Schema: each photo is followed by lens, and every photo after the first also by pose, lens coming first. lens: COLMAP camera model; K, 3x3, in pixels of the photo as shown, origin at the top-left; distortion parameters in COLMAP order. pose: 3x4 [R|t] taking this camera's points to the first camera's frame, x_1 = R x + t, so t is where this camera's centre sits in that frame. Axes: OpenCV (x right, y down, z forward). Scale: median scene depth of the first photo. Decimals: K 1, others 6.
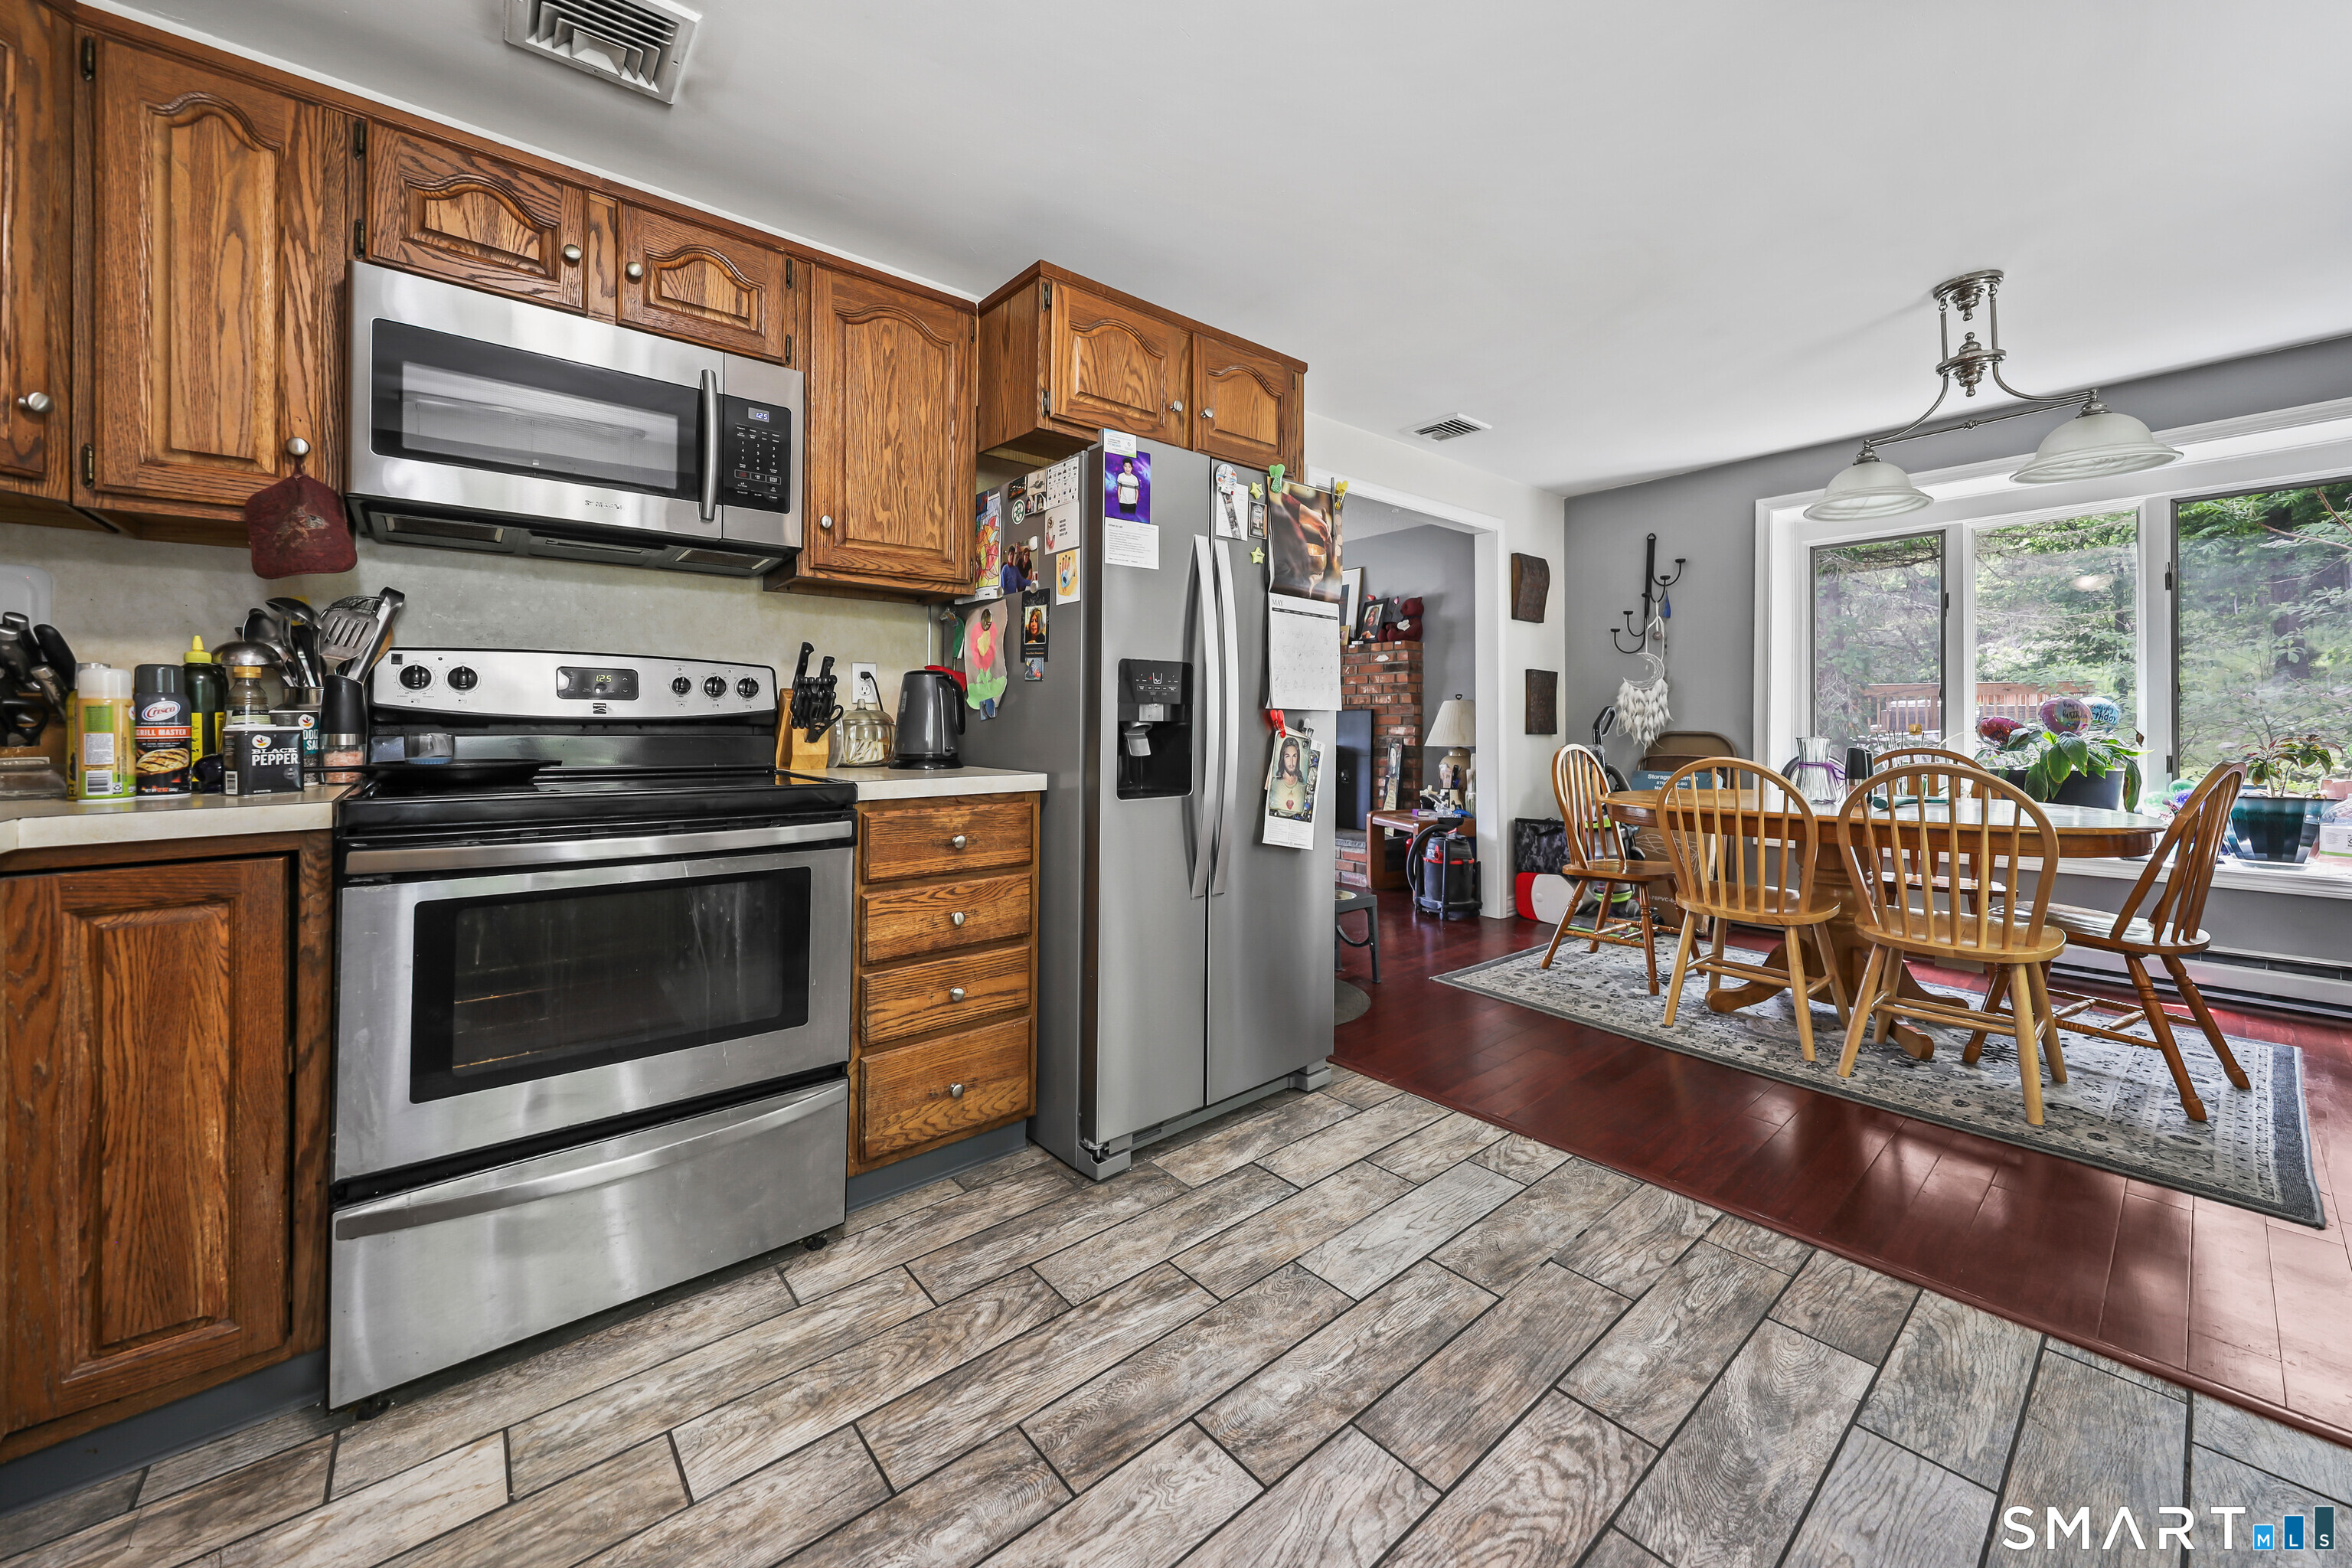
lens RADIAL K [[885.2, 0, 1173.9], [0, 885.2, 715.2], [0, 0, 1]] dist [0.000443, 0.000126]
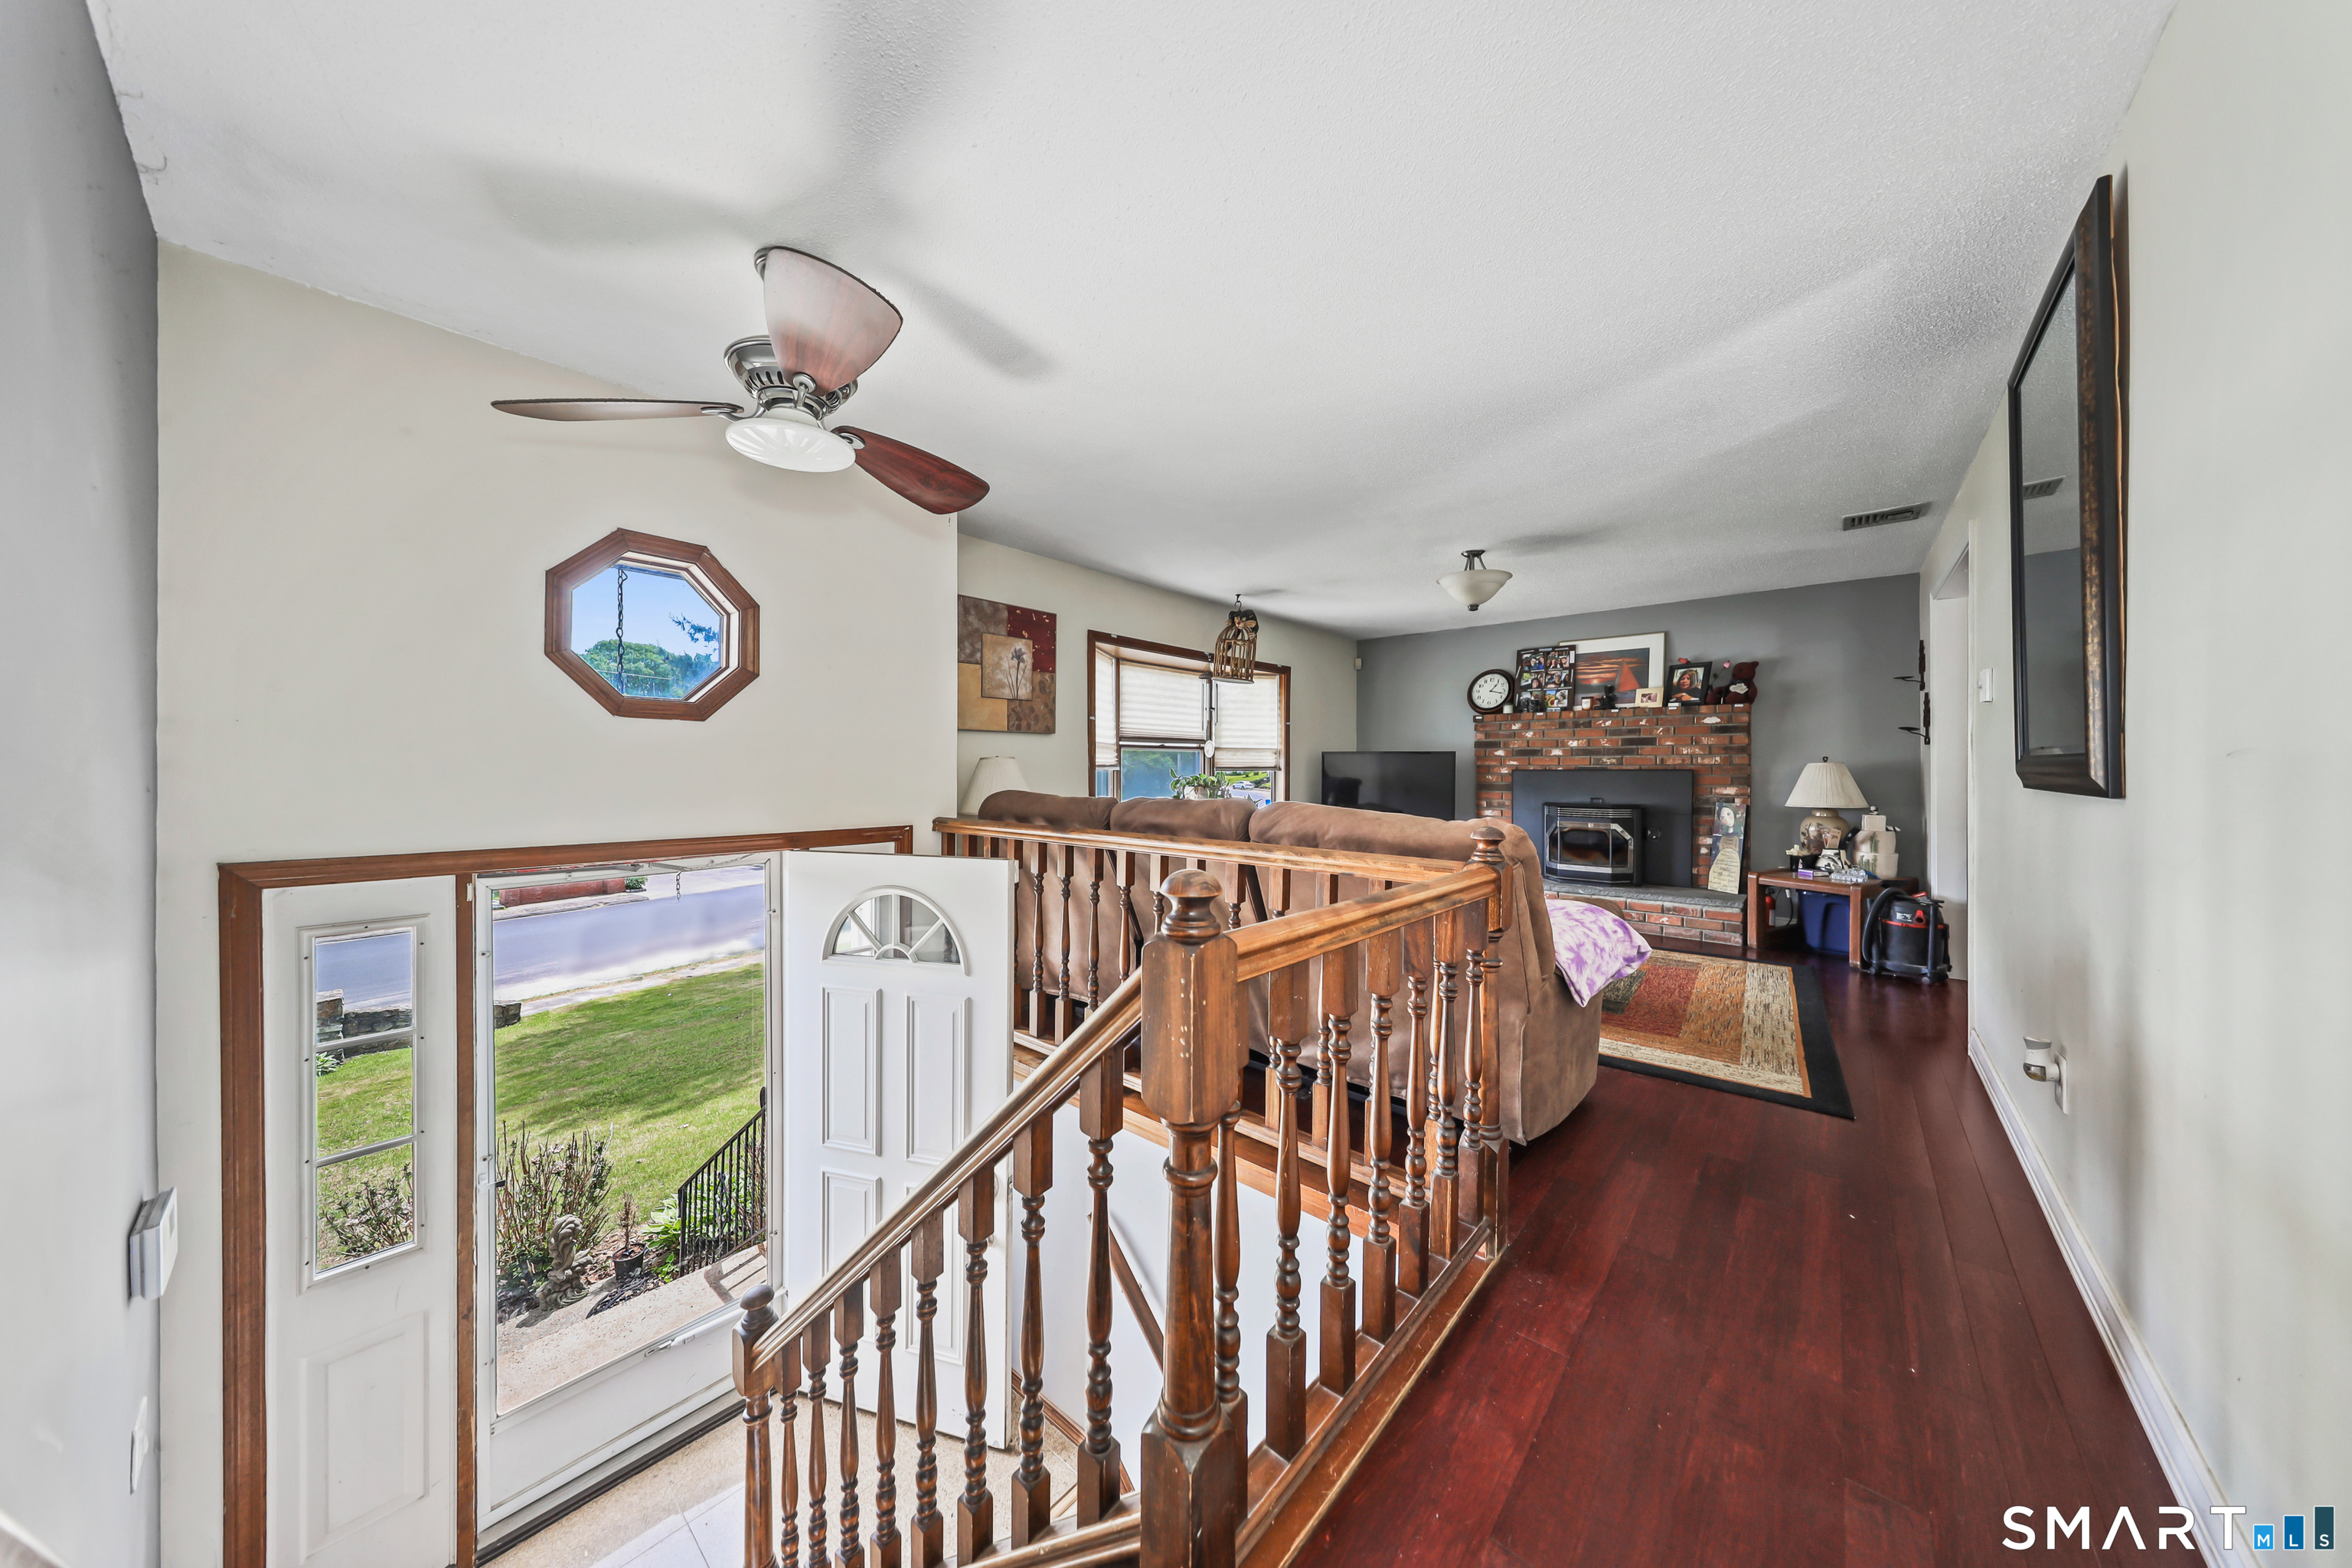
lens RADIAL K [[778.5, 0, 1161.9], [0, 778.5, 763.8], [0, 0, 1]] dist [0.001414, 0.000339]
pose [[0.986279, 0.004837, 0.165017, -0.673068], [-0.004777, 0.999988, -0.000764, -0.012376], [-0.165018, -0.000035, 0.986290, 0.266876]]
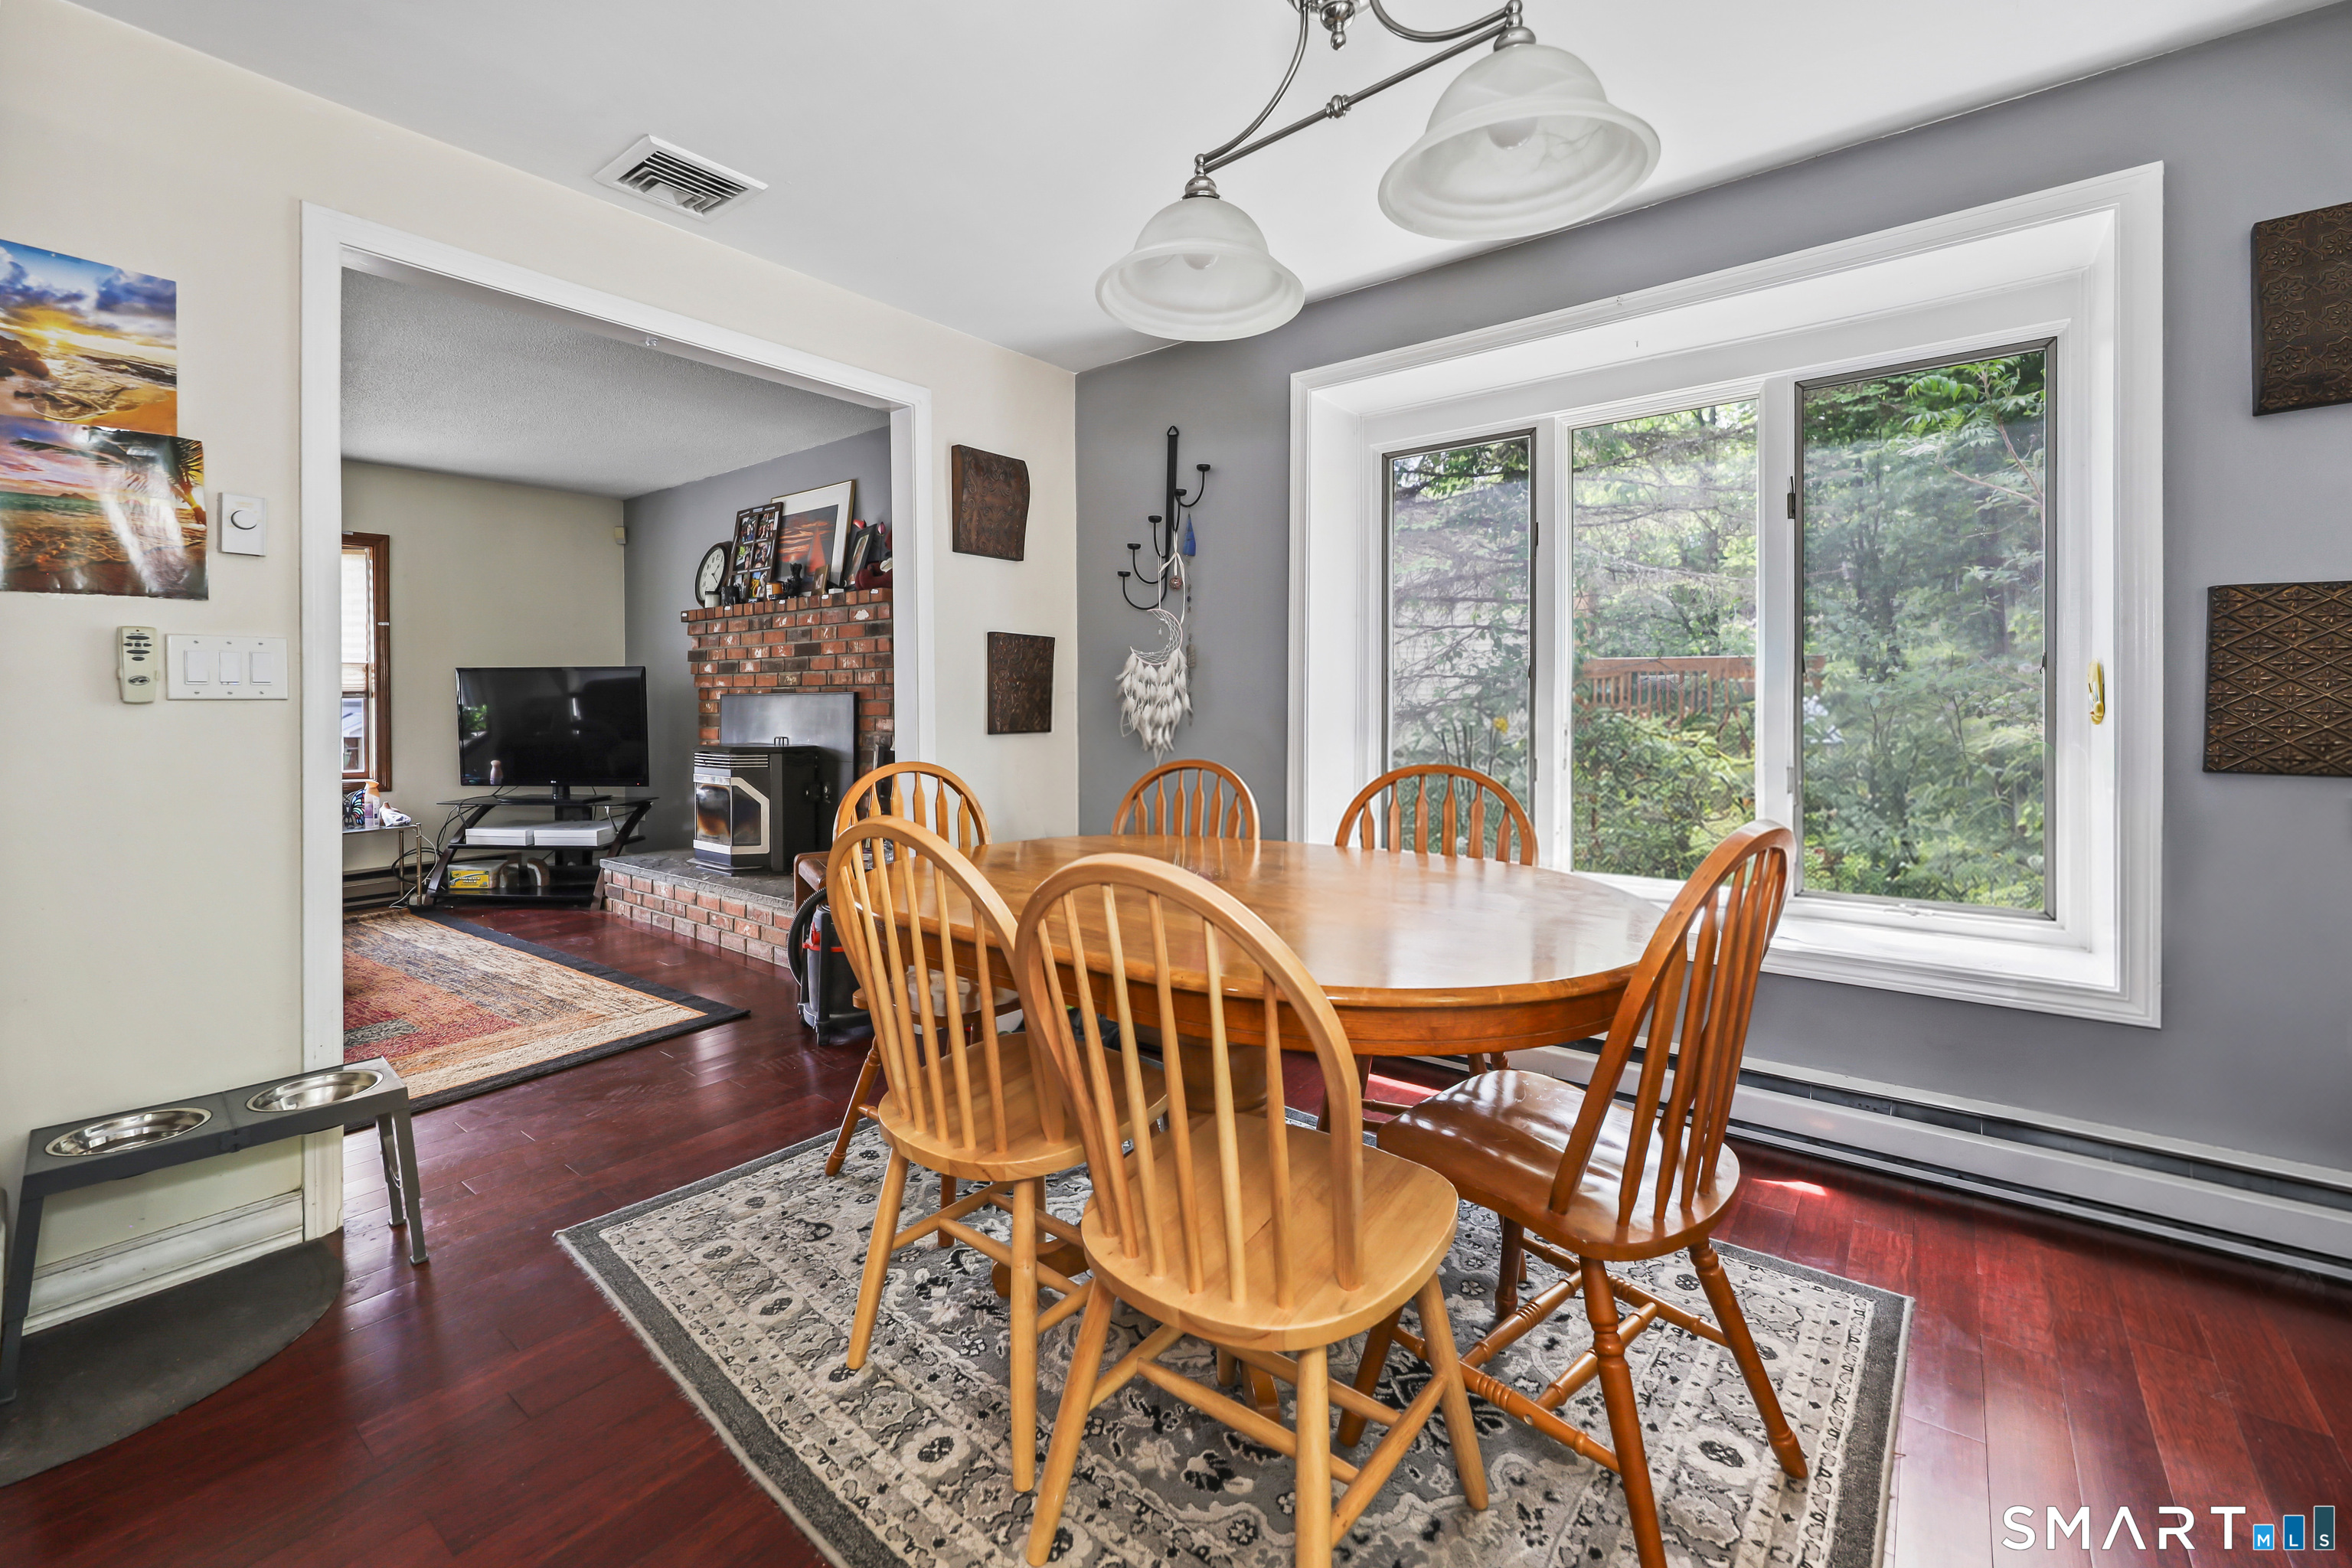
lens RADIAL K [[1017.4, 0, 1176.4], [0, 1017.4, 699.0], [0, 0, 1]] dist [0.000286, -0.000173]
pose [[0.976874, -0.004723, 0.213764, 0.375266], [0.002537, 0.999942, 0.010495, -0.011367], [-0.213801, -0.009710, 0.976829, 0.260652]]
